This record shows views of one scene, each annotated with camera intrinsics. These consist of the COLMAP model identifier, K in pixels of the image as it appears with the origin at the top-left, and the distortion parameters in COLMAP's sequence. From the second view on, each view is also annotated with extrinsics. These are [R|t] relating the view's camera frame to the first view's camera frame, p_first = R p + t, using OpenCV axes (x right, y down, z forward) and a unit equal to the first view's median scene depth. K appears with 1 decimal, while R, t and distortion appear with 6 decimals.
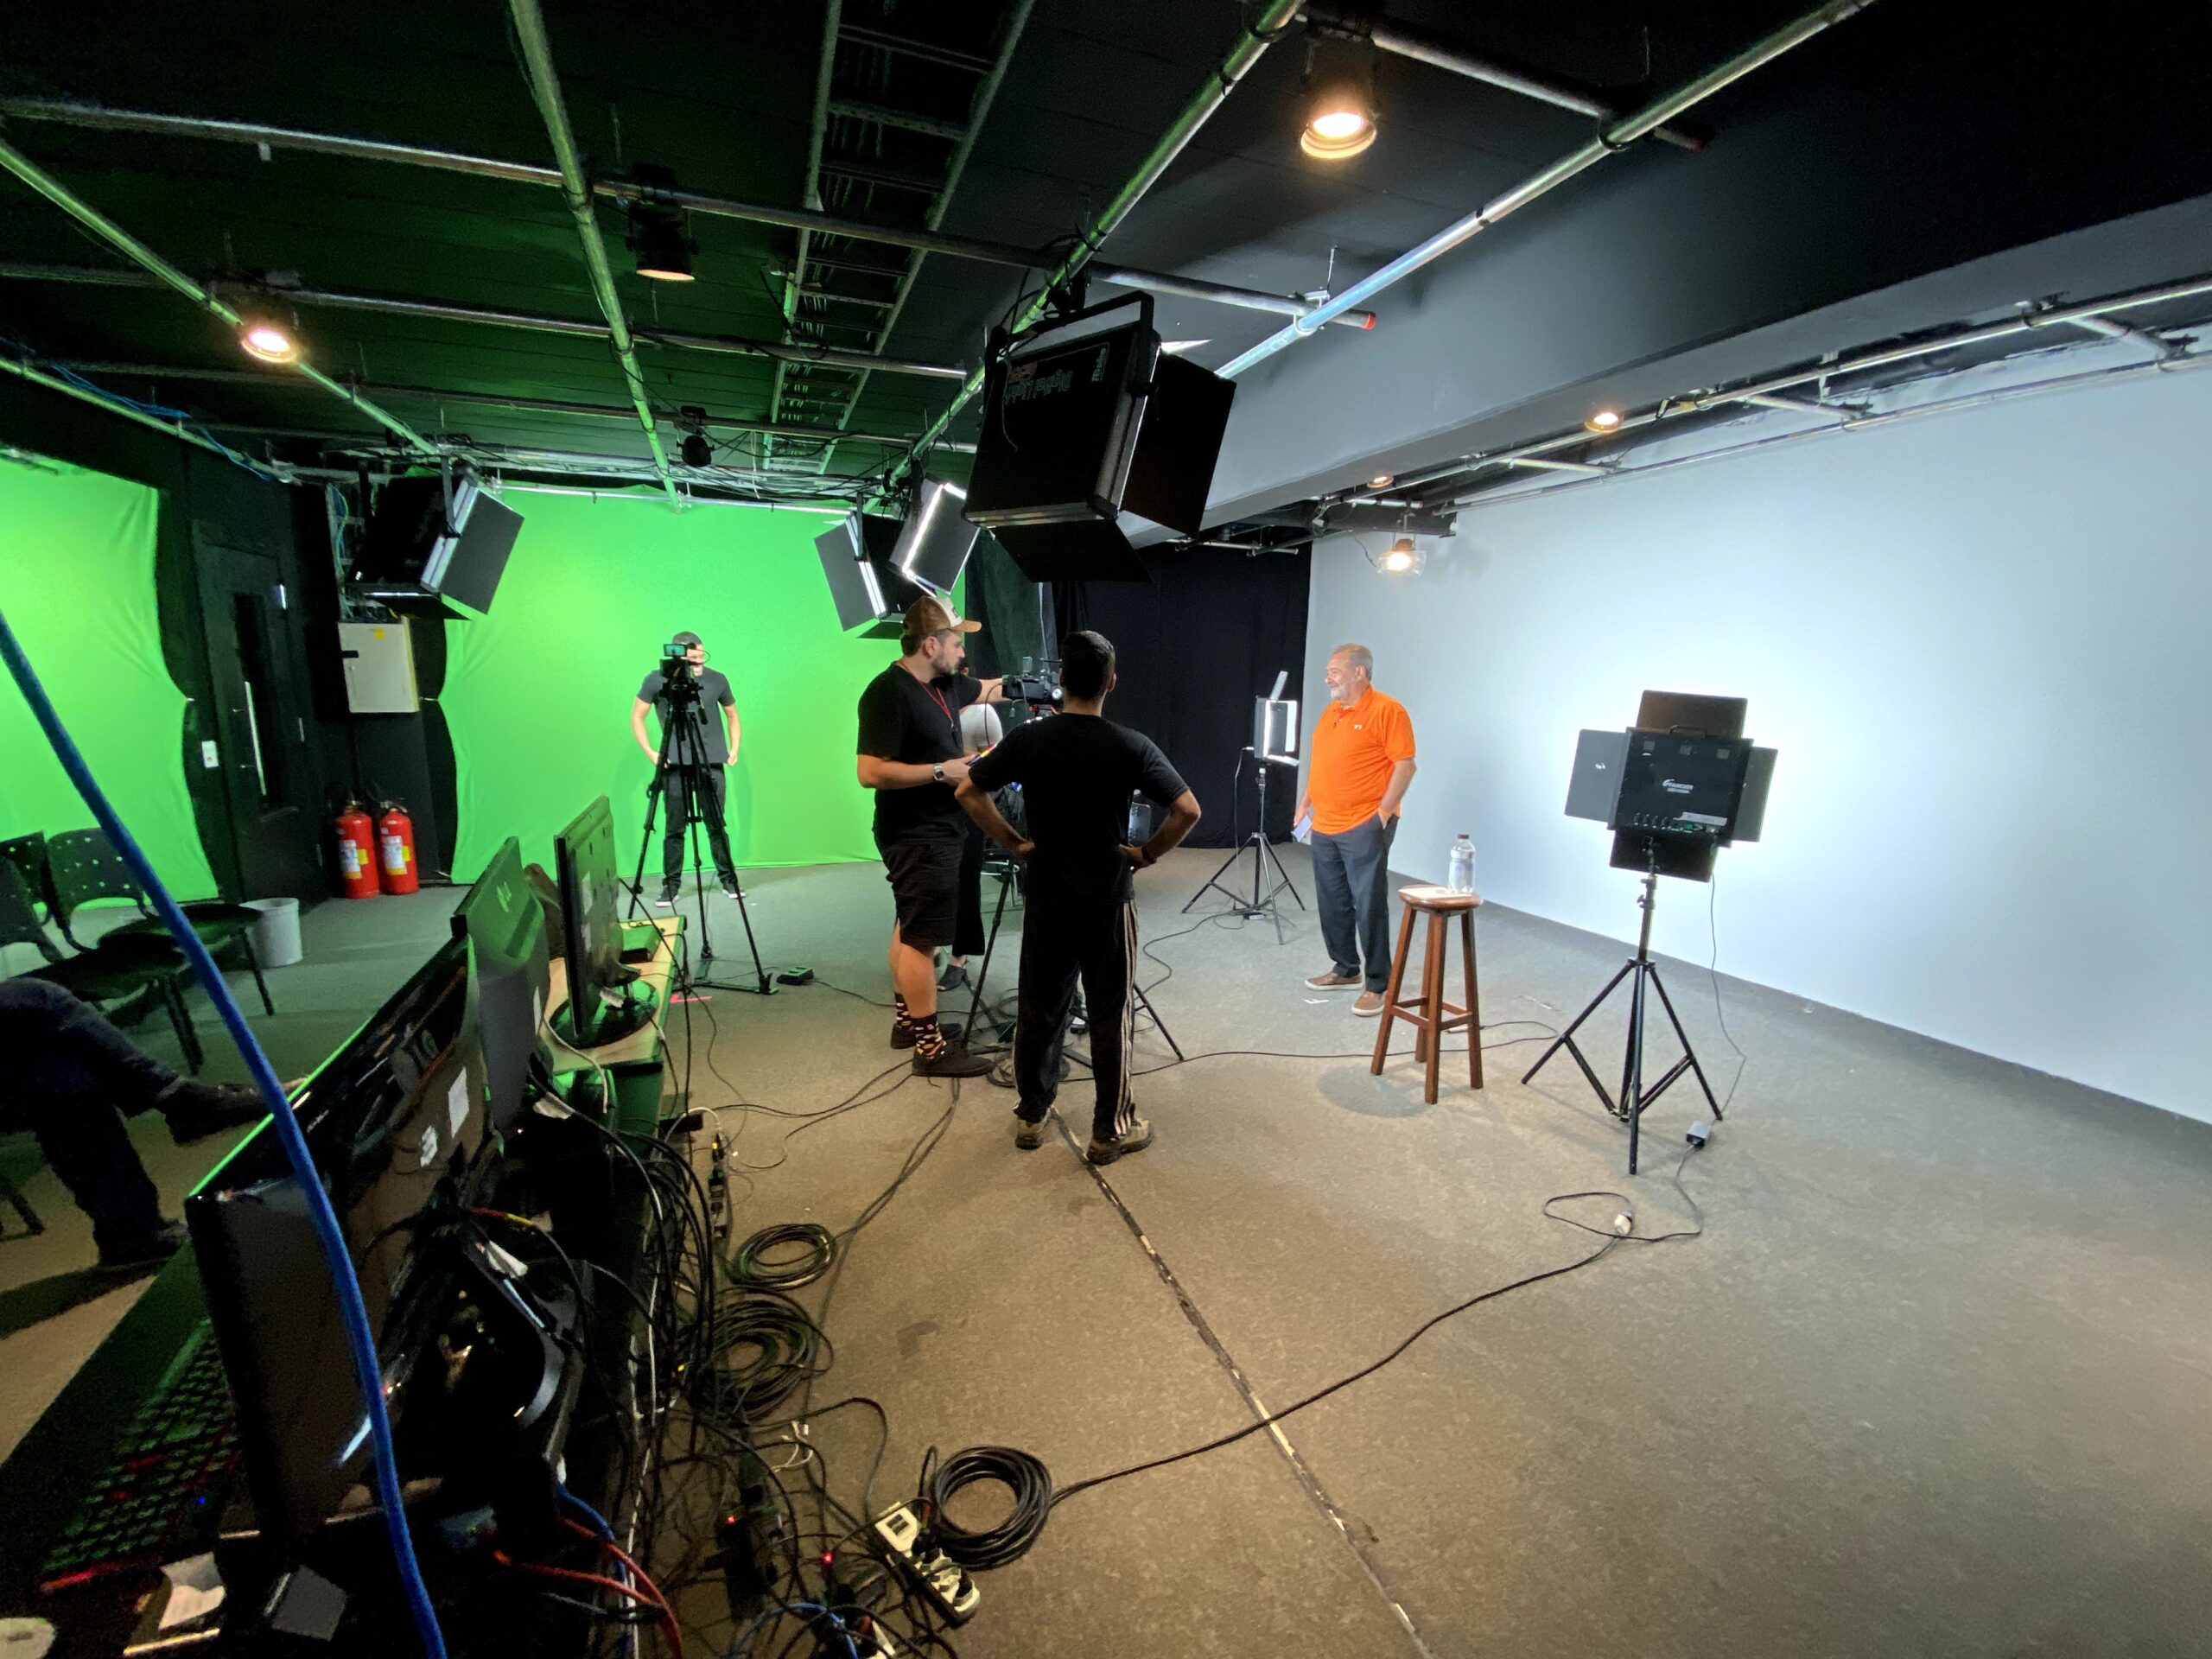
lens RADIAL K [[889.2, 0, 1106.0], [0, 889.2, 829.5], [0, 0, 1]] dist [0.024173, -0.023339]
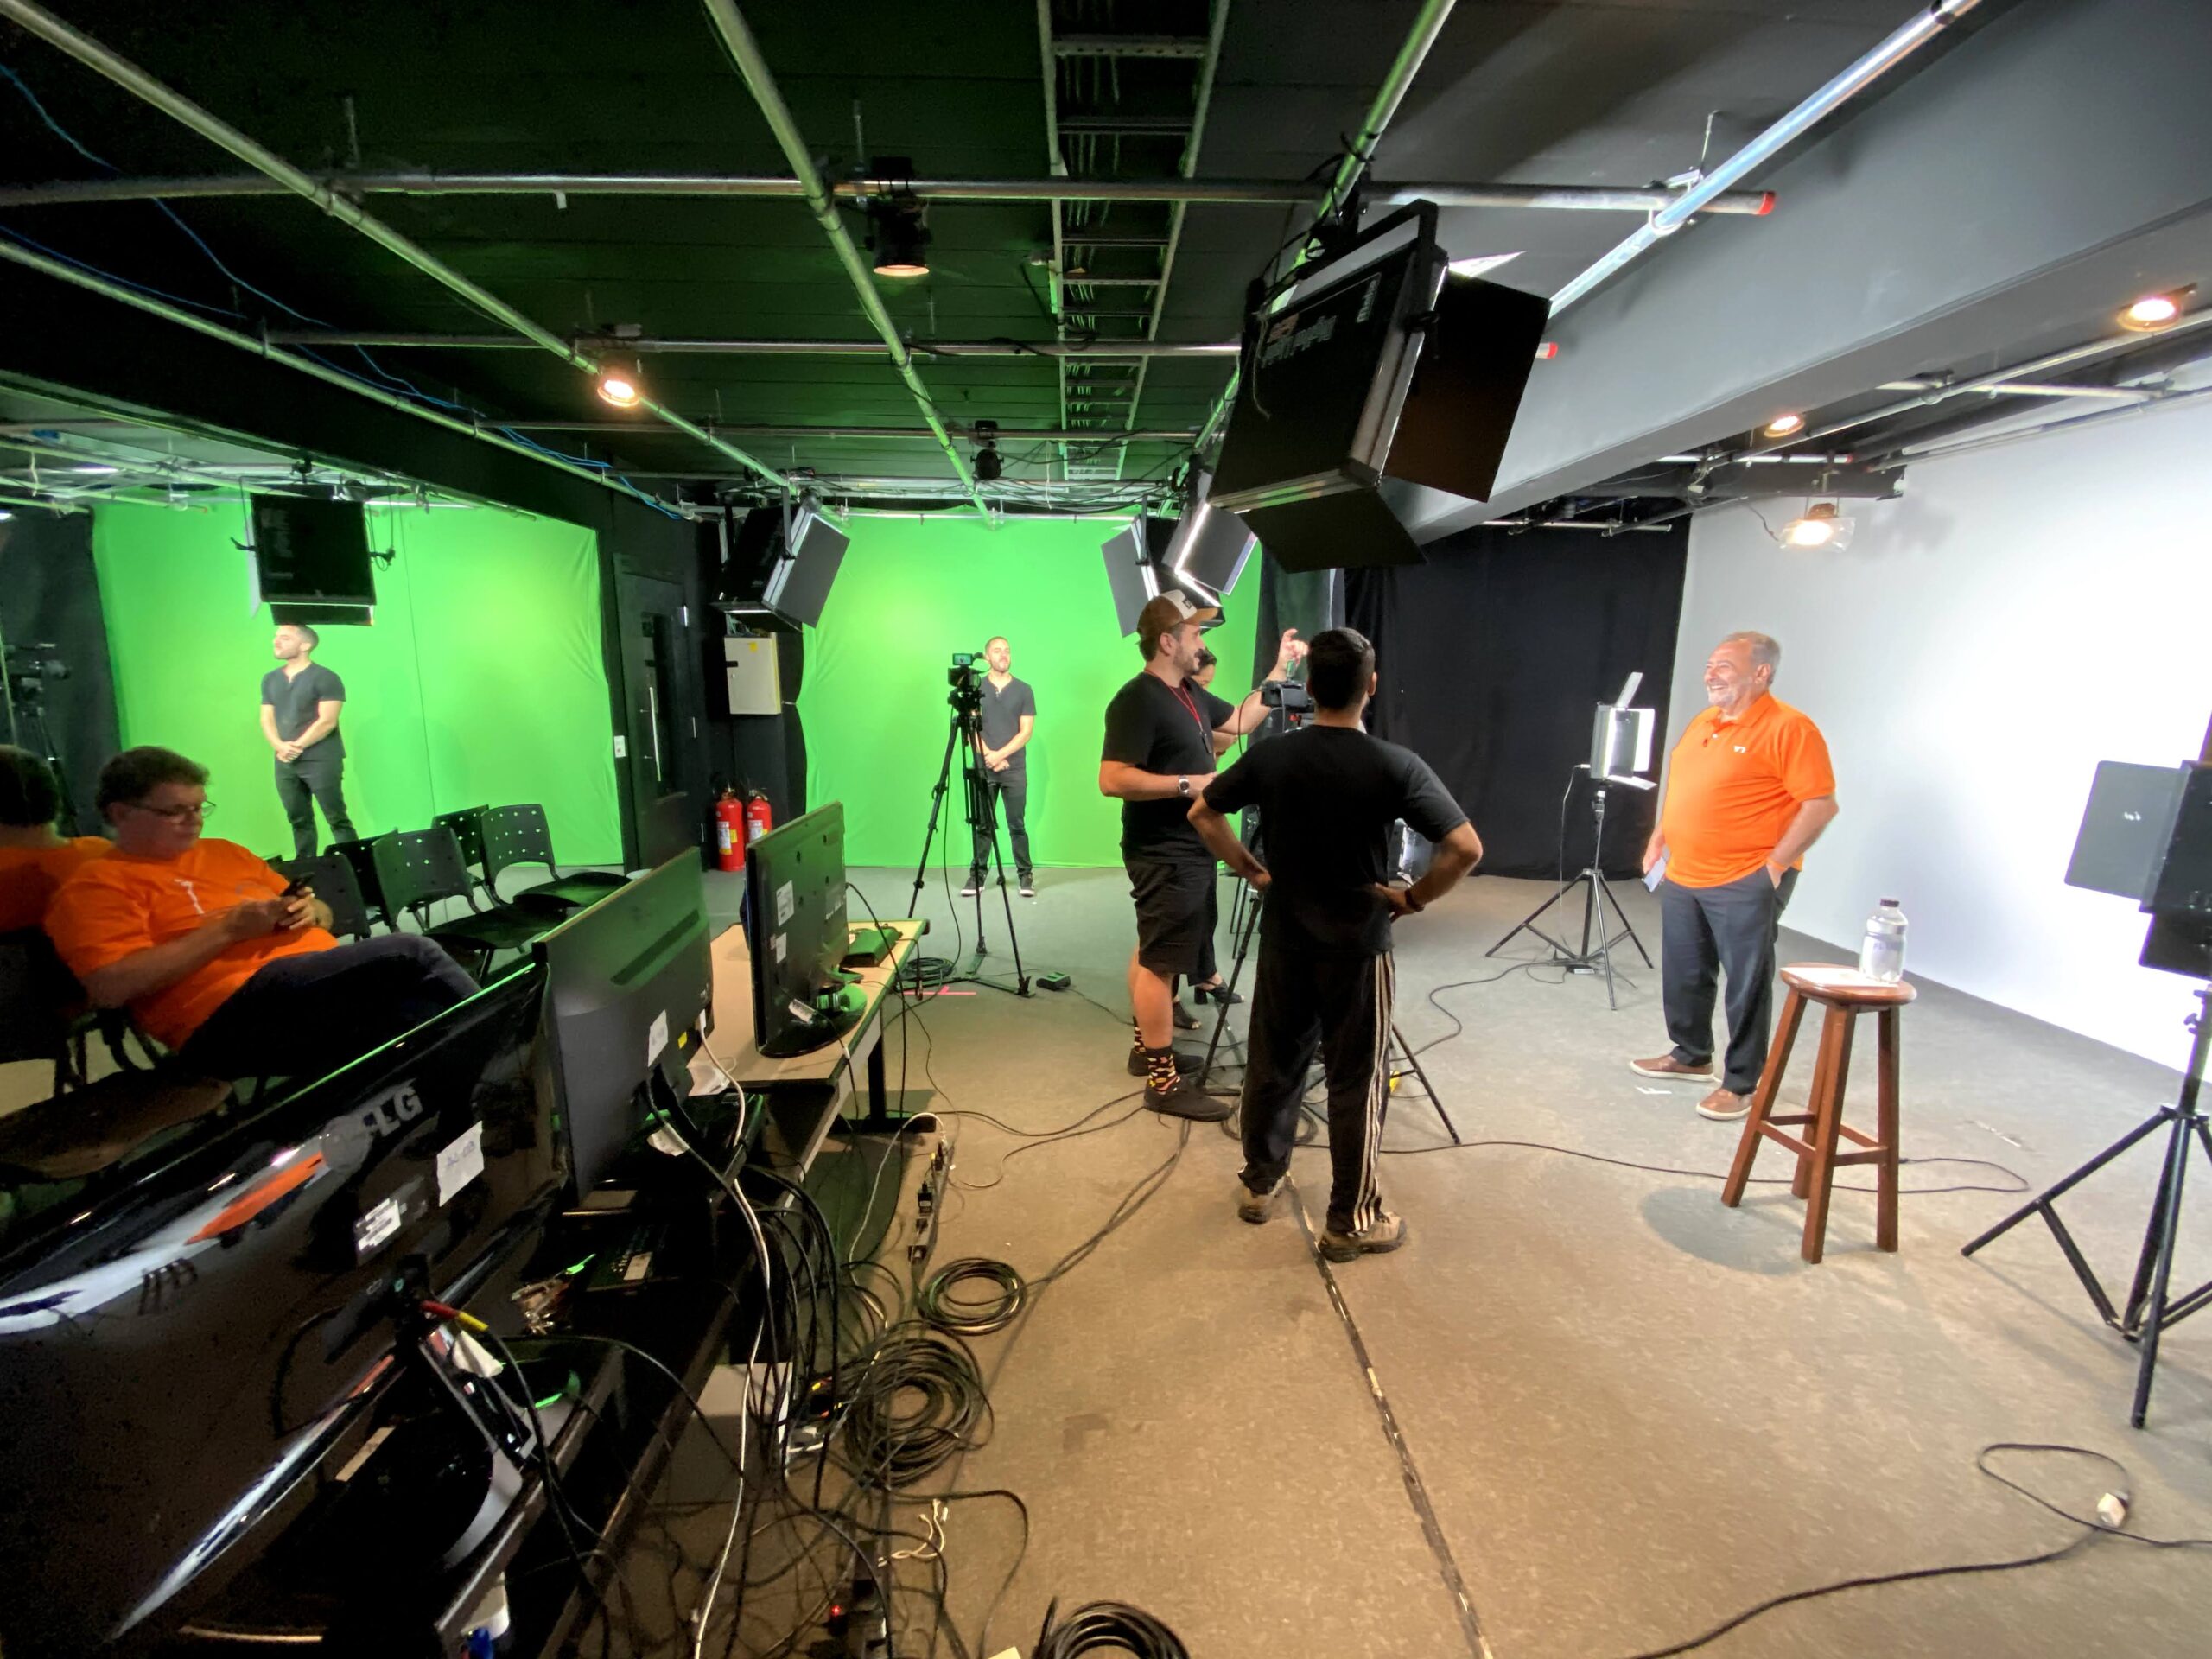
lens RADIAL K [[889.2, 0, 1106.0], [0, 889.2, 829.5], [0, 0, 1]] dist [0.024173, -0.023339]
pose [[0.939079, 0.053584, -0.339499, 0.048553], [-0.055070, 0.998469, 0.005264, -0.019742], [0.339261, 0.013753, 0.940592, 0.105577]]
